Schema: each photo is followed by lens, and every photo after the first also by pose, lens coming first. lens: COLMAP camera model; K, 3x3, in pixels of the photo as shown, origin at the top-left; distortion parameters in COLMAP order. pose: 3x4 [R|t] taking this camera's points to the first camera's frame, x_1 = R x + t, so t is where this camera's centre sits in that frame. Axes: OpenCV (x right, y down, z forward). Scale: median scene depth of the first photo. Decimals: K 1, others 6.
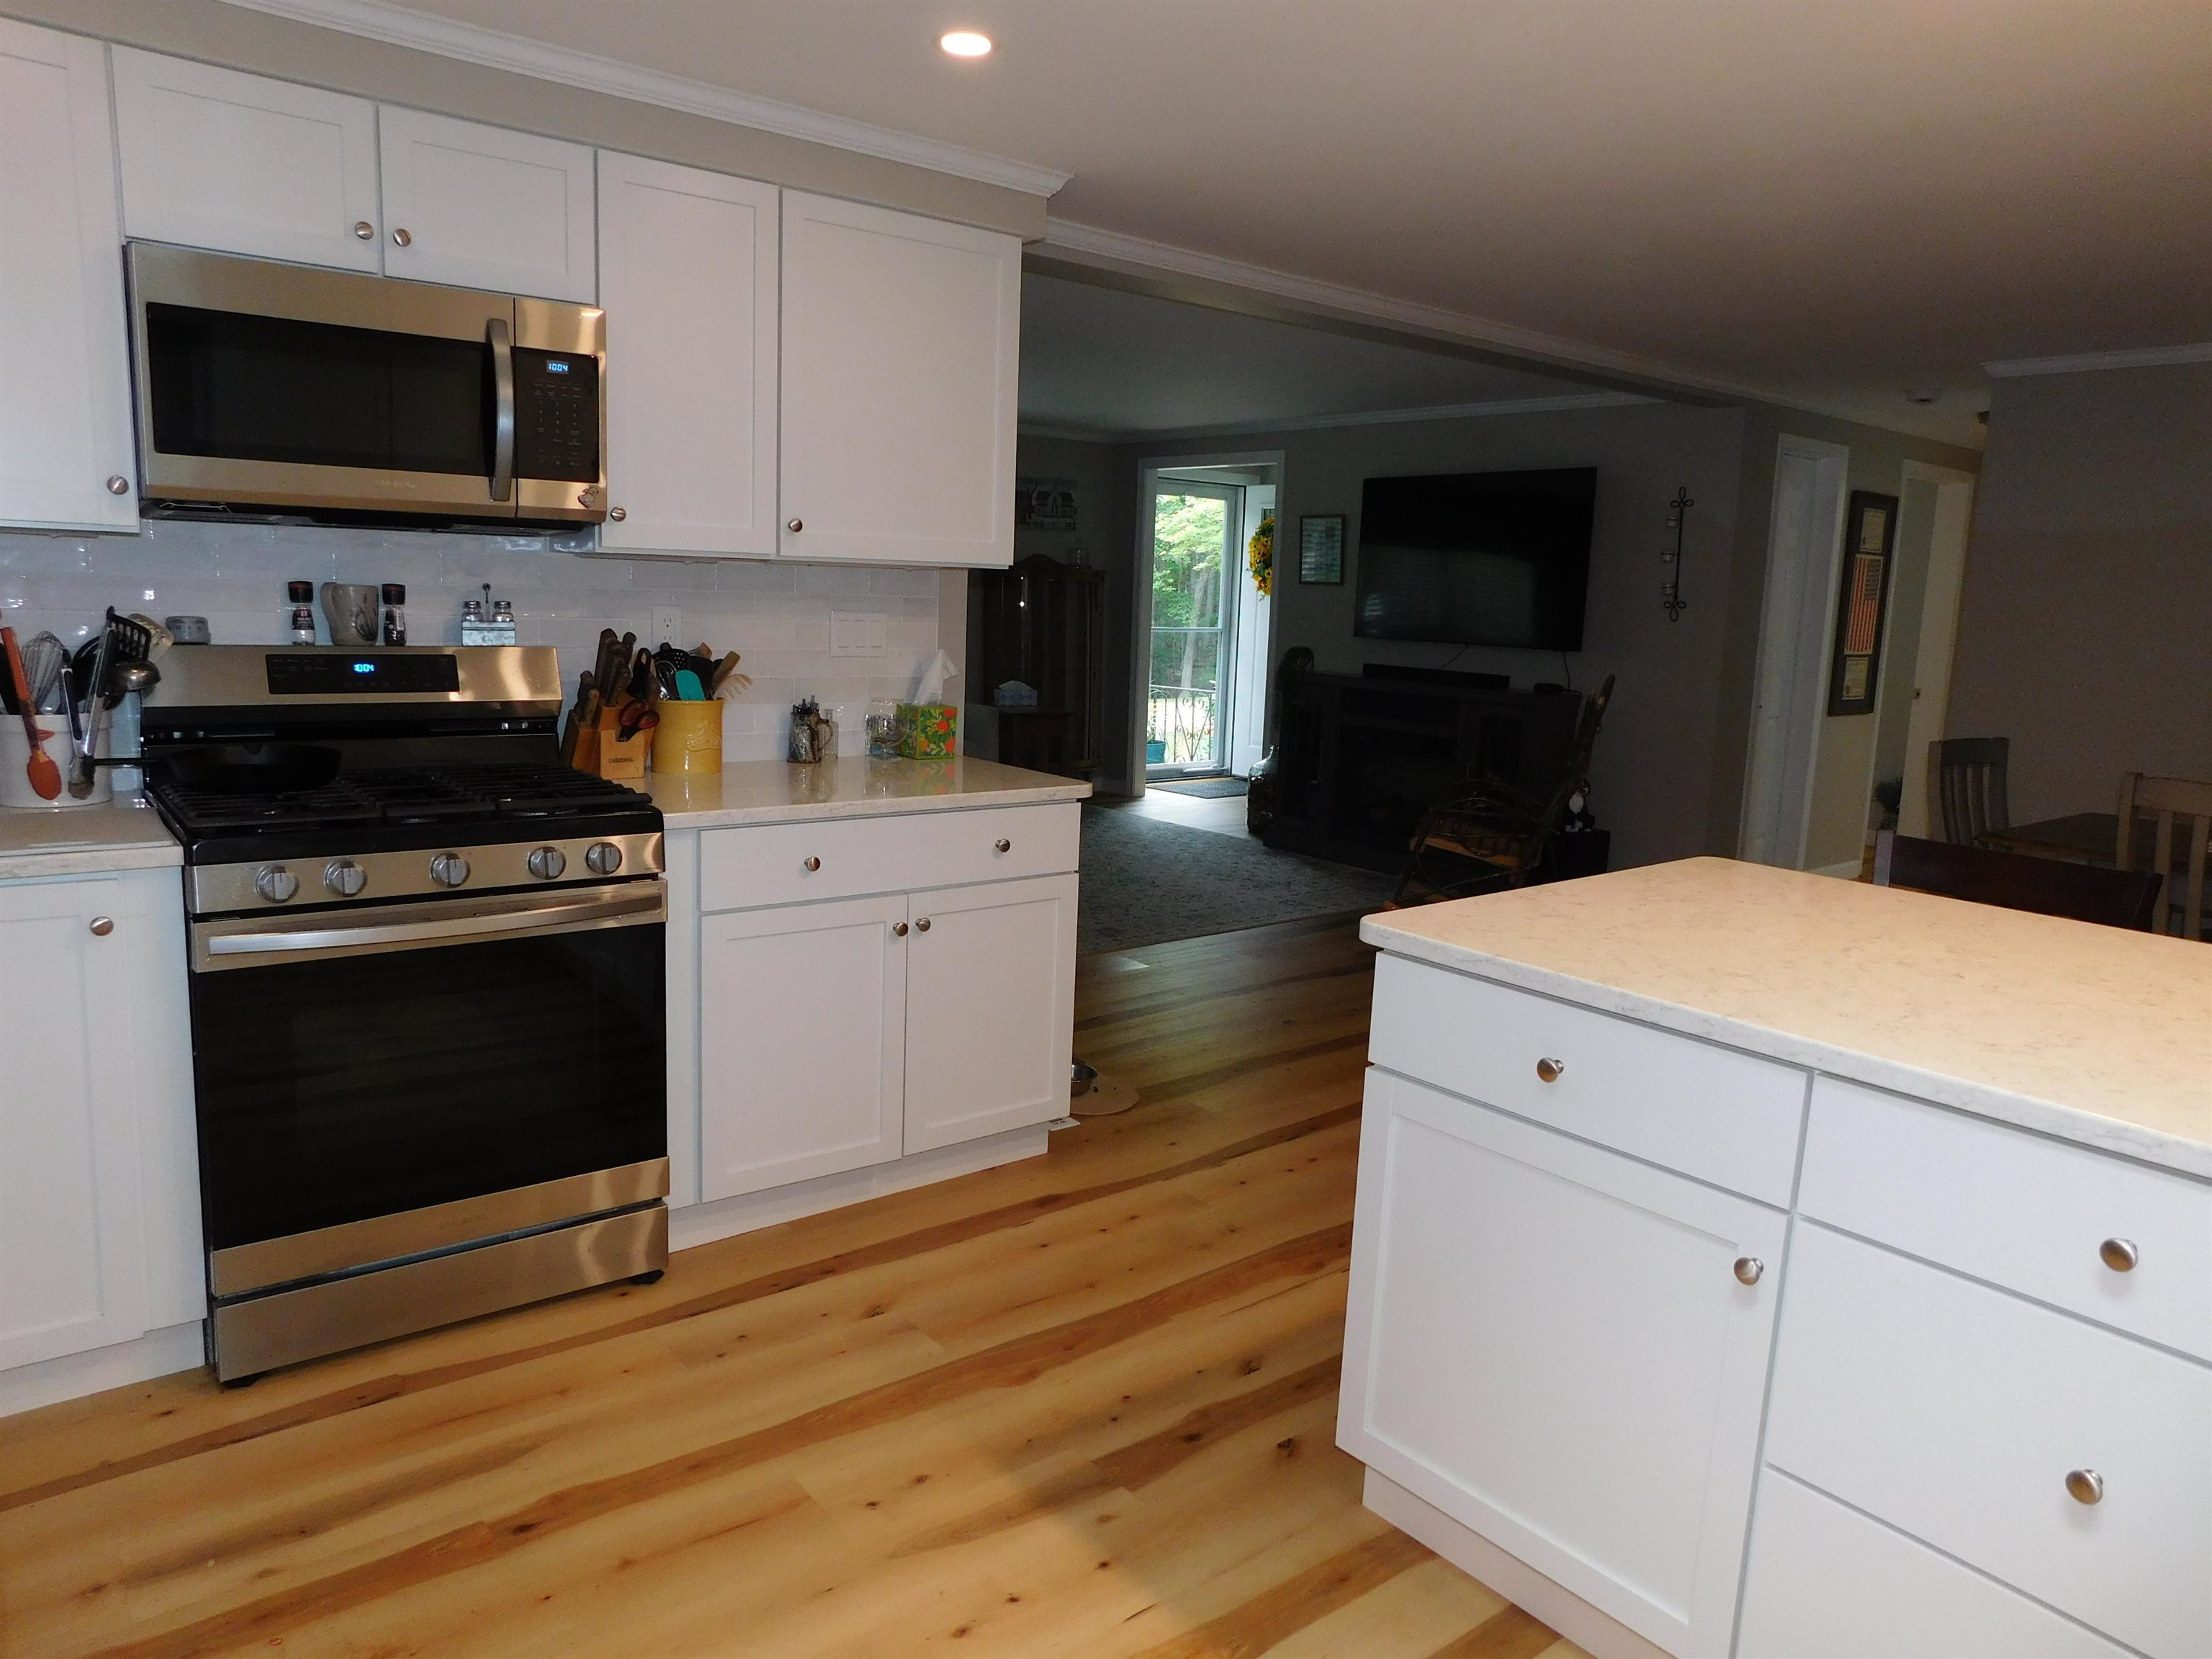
lens RADIAL K [[1449.7, 0, 1102.0], [0, 1449.7, 816.1], [0, 0, 1]] dist [-0.071456, 0.058587]
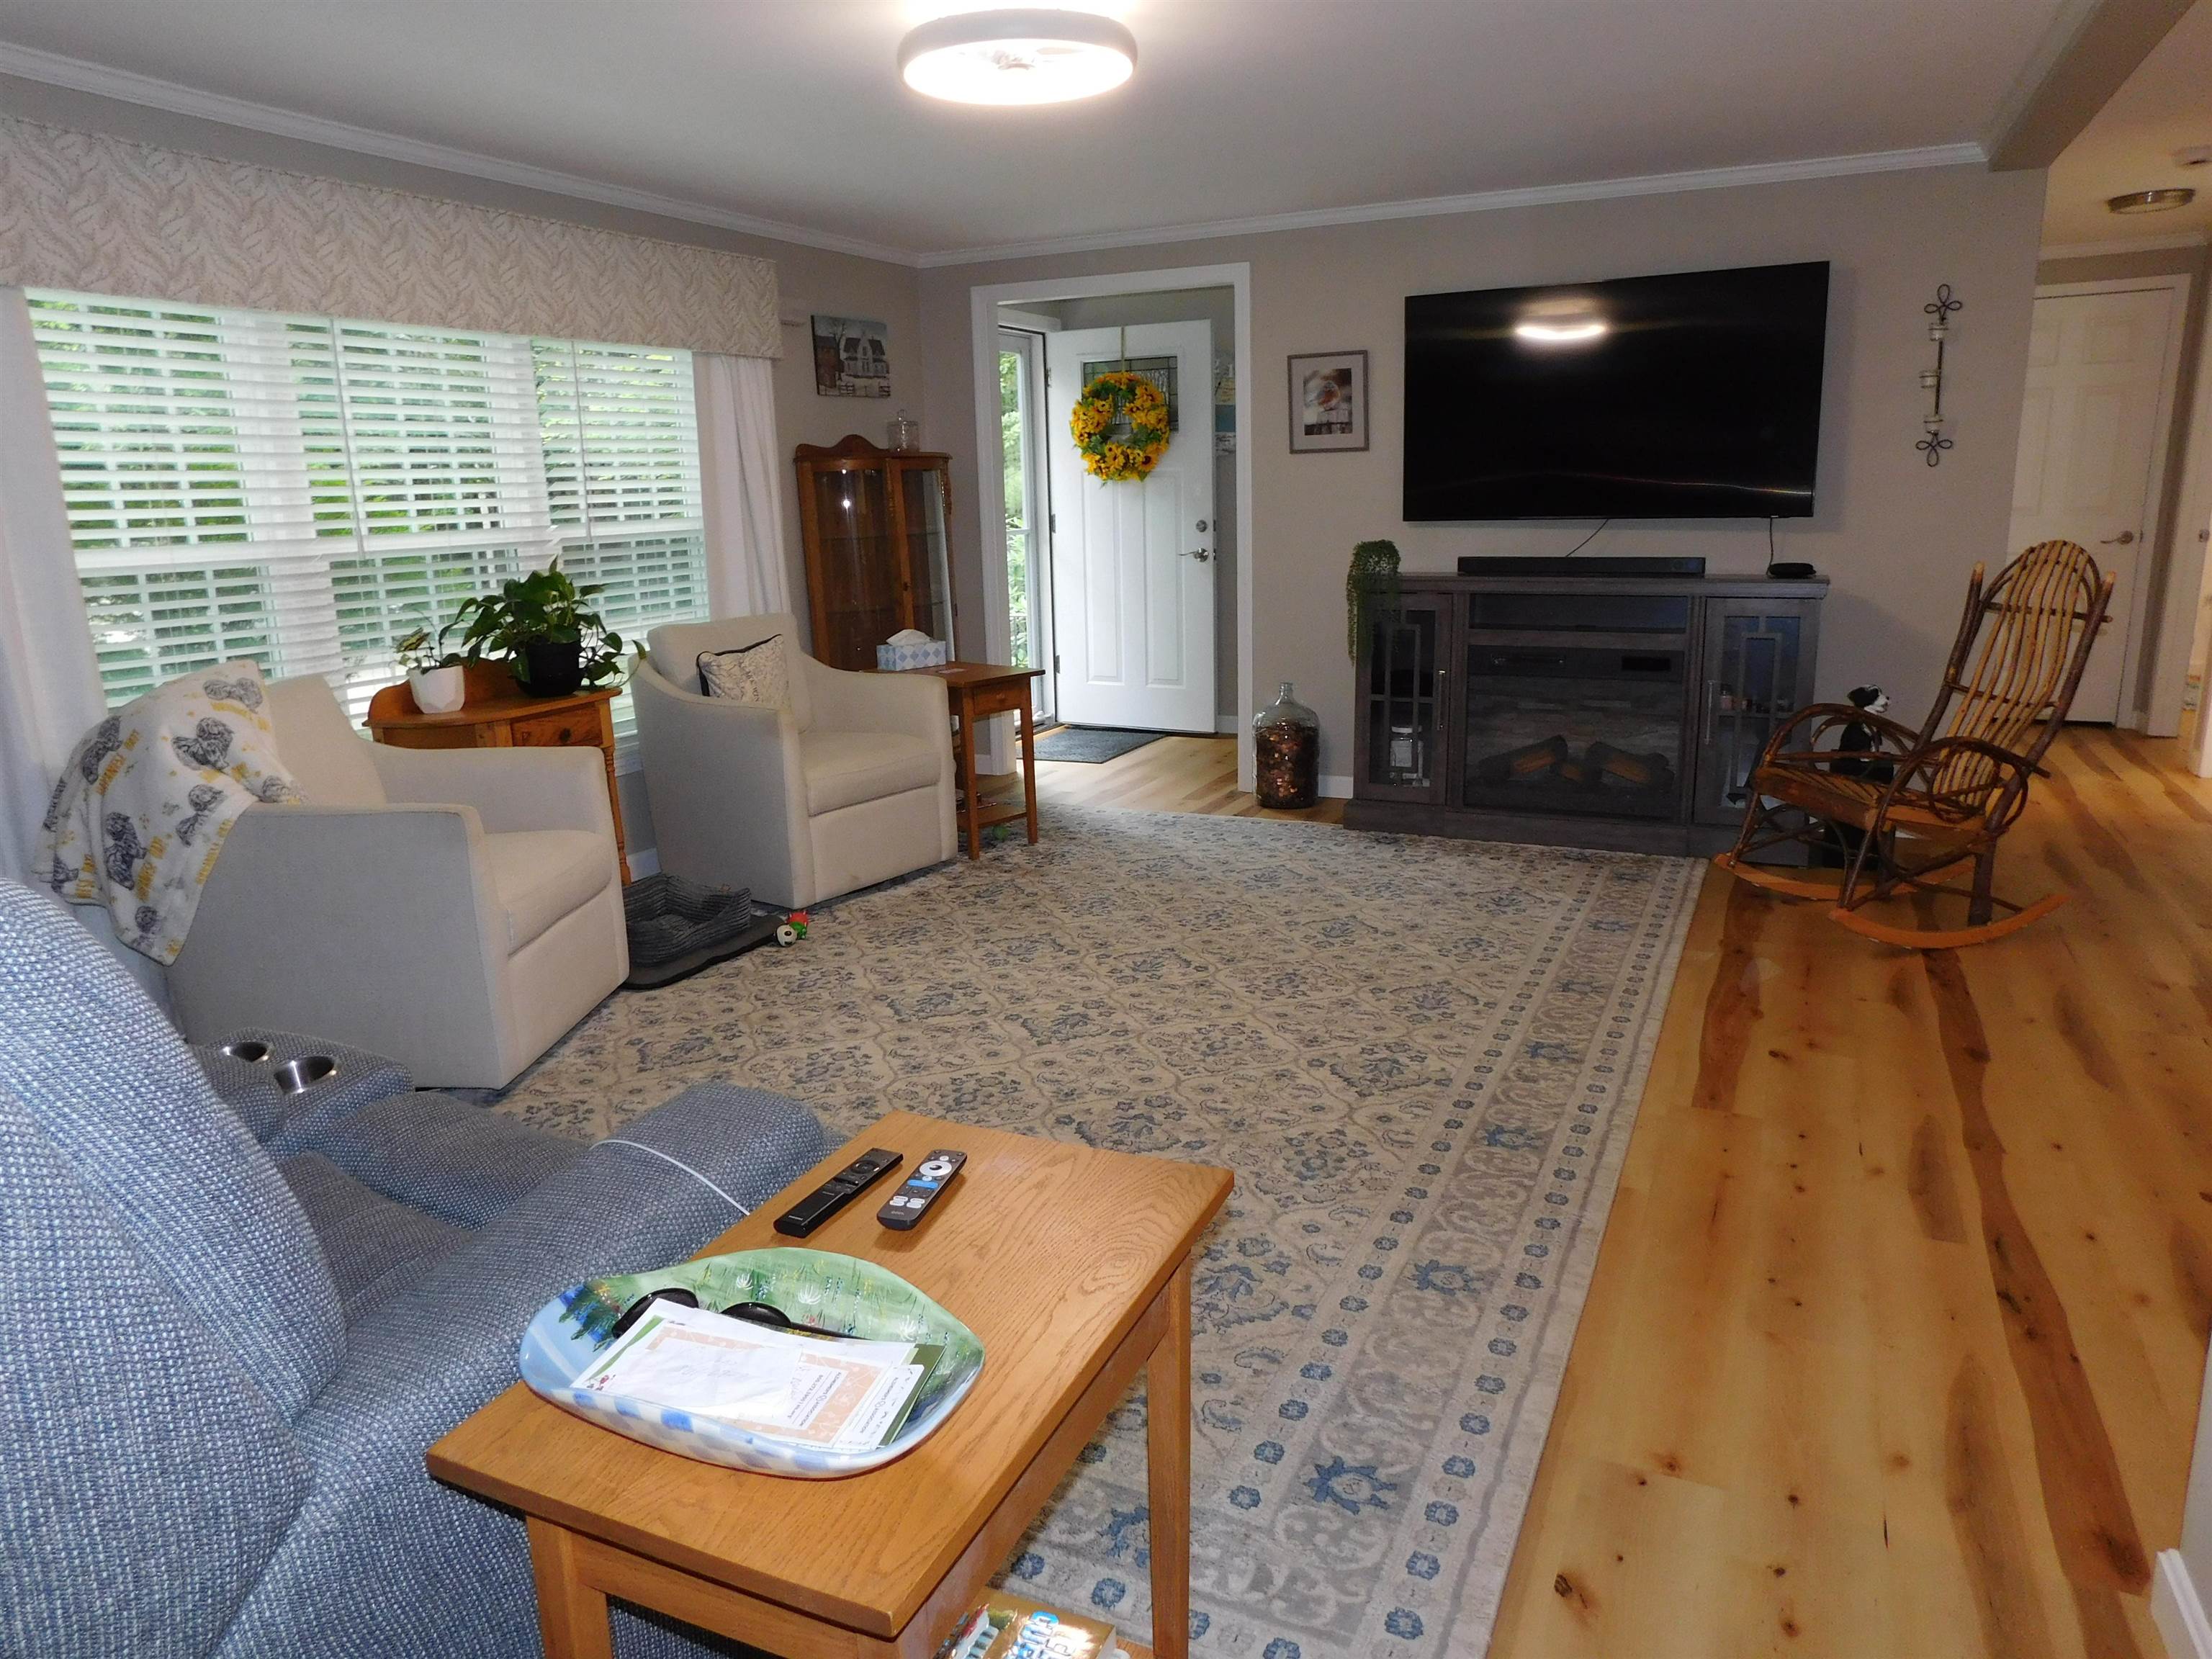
lens RADIAL K [[1449.7, 0, 1102.0], [0, 1449.7, 816.1], [0, 0, 1]] dist [-0.071456, 0.058587]
pose [[0.902530, -0.153133, 0.402479, -0.646336], [0.125323, 0.987584, 0.094724, -0.156672], [-0.411987, -0.035051, 0.910515, 0.956422]]
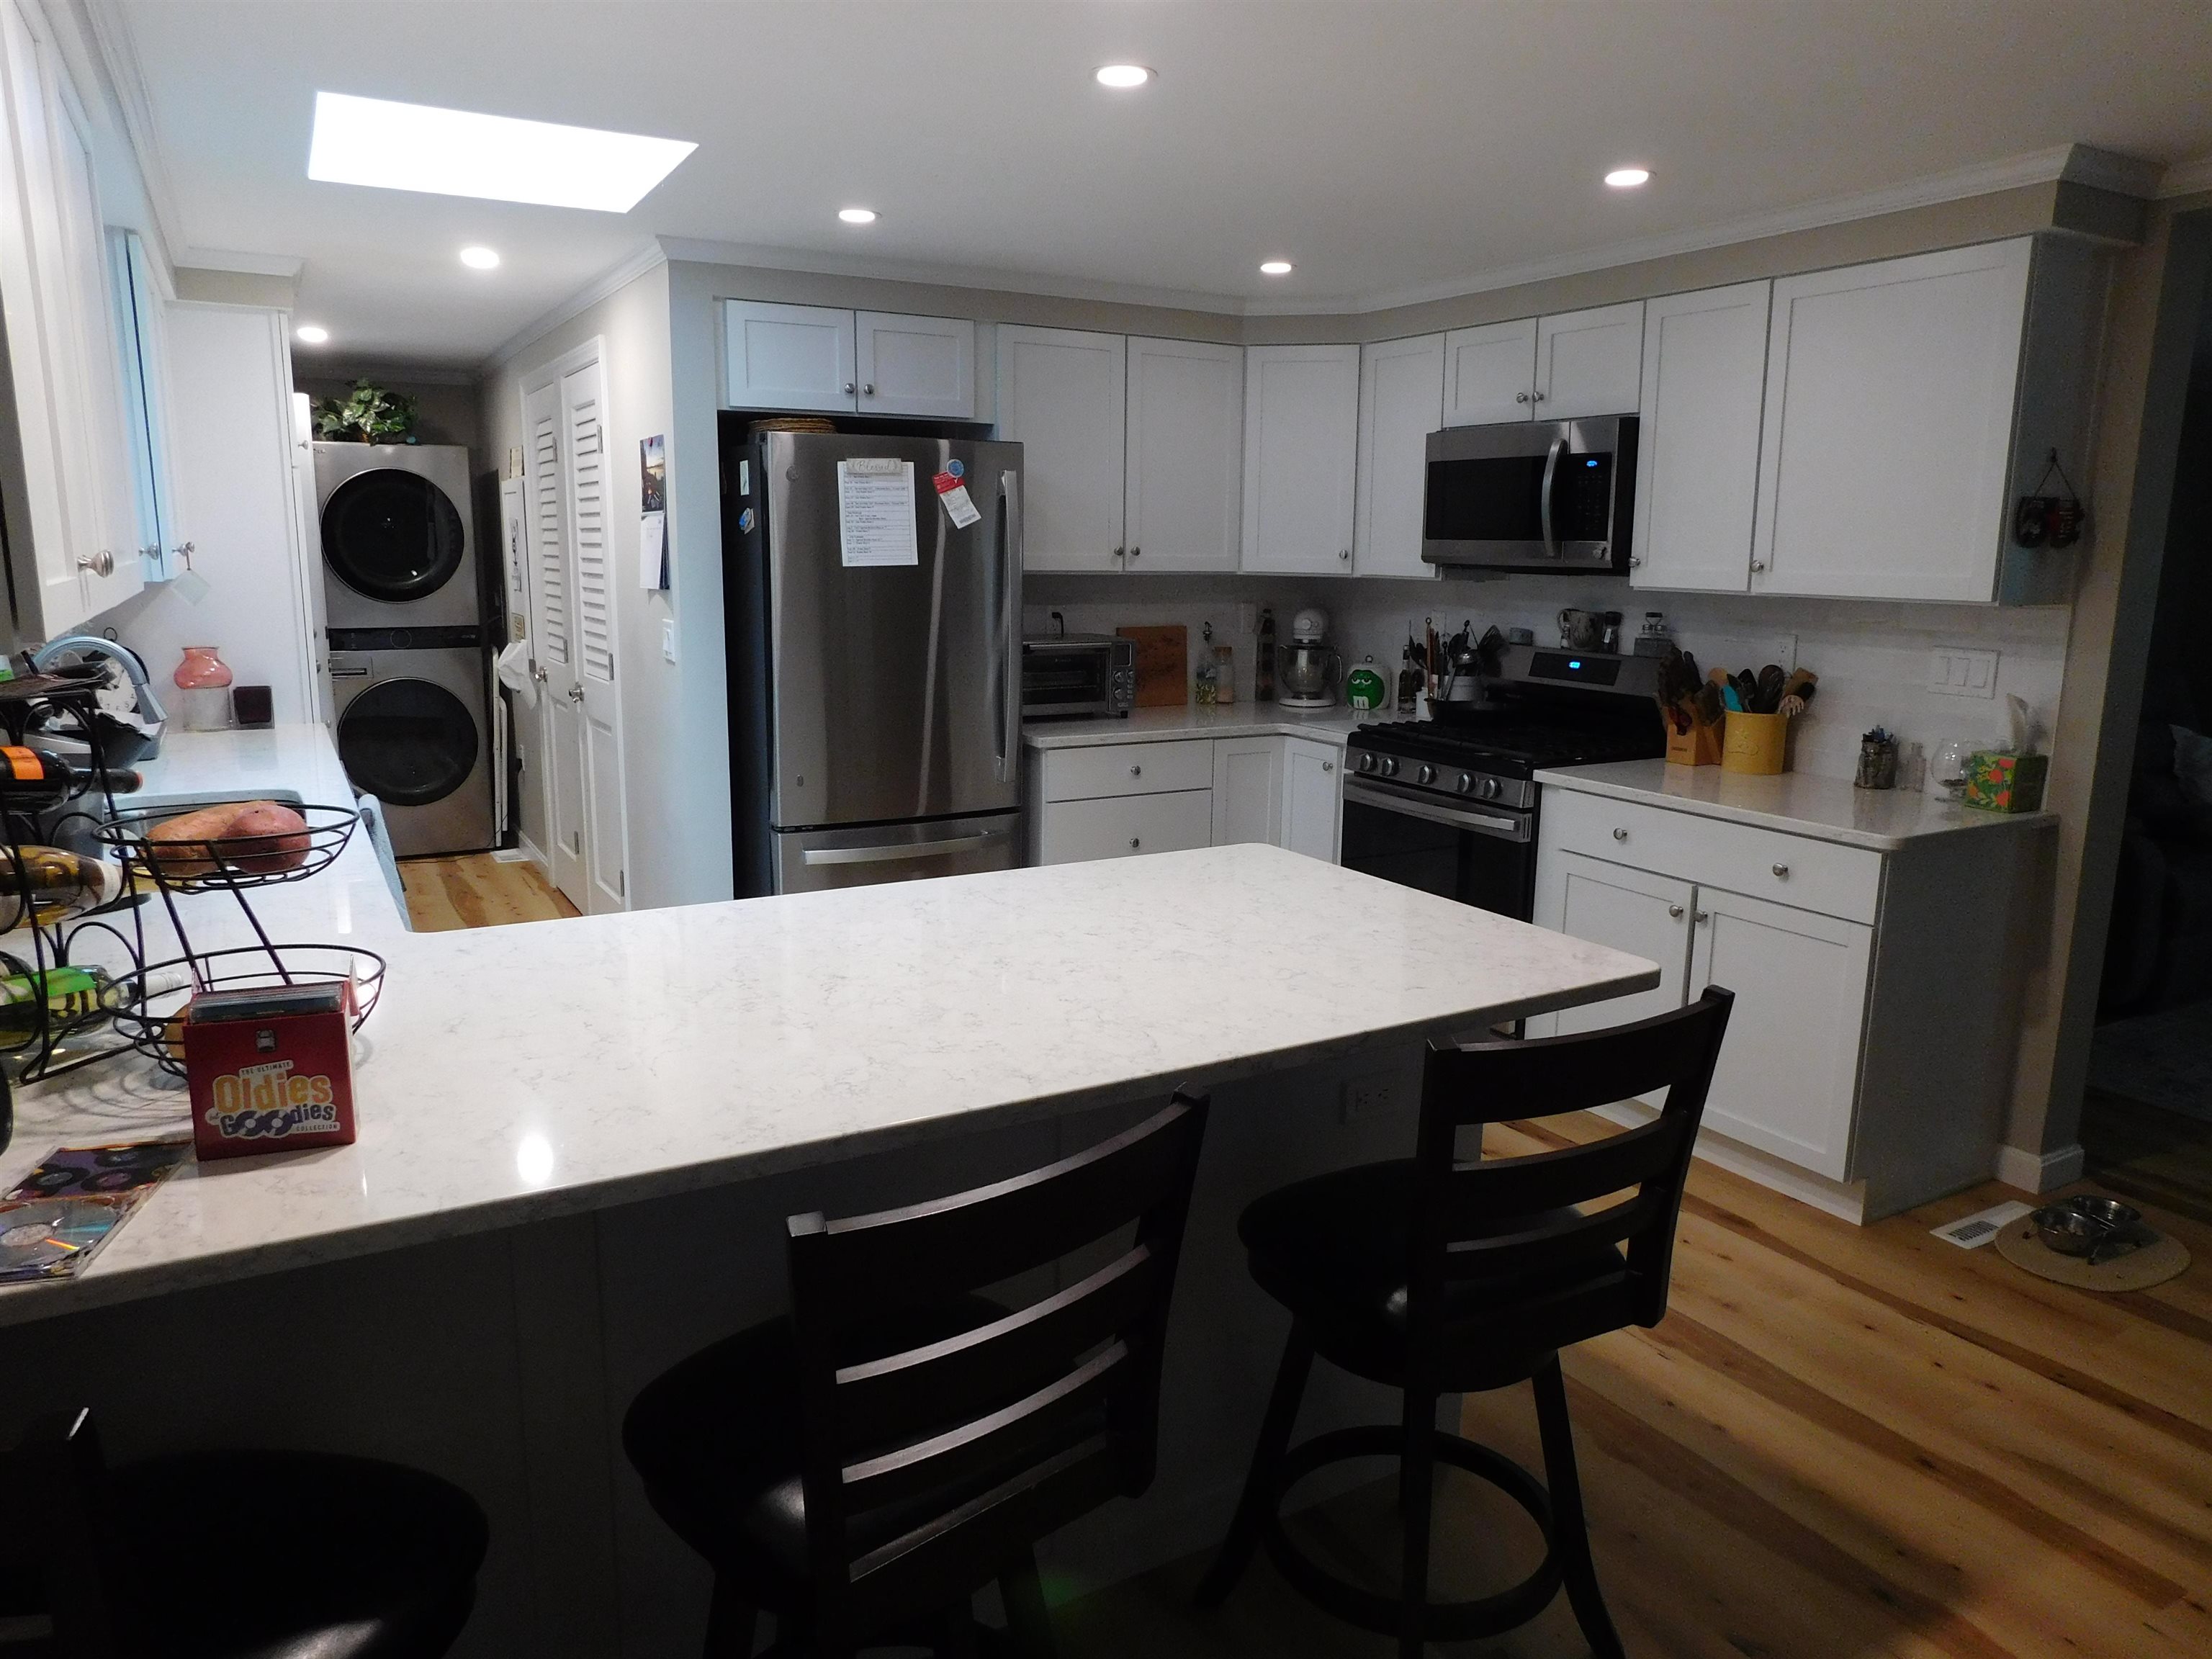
lens RADIAL K [[1471.6, 0, 1143.6], [0, 1471.6, 827.0], [0, 0, 1]] dist [-0.001666, 0.000572]
pose [[-0.134726, 0.146898, -0.979934, 0.976612], [-0.173079, 0.970258, 0.169243, -0.104581], [0.975650, 0.192407, -0.105294, 0.634082]]
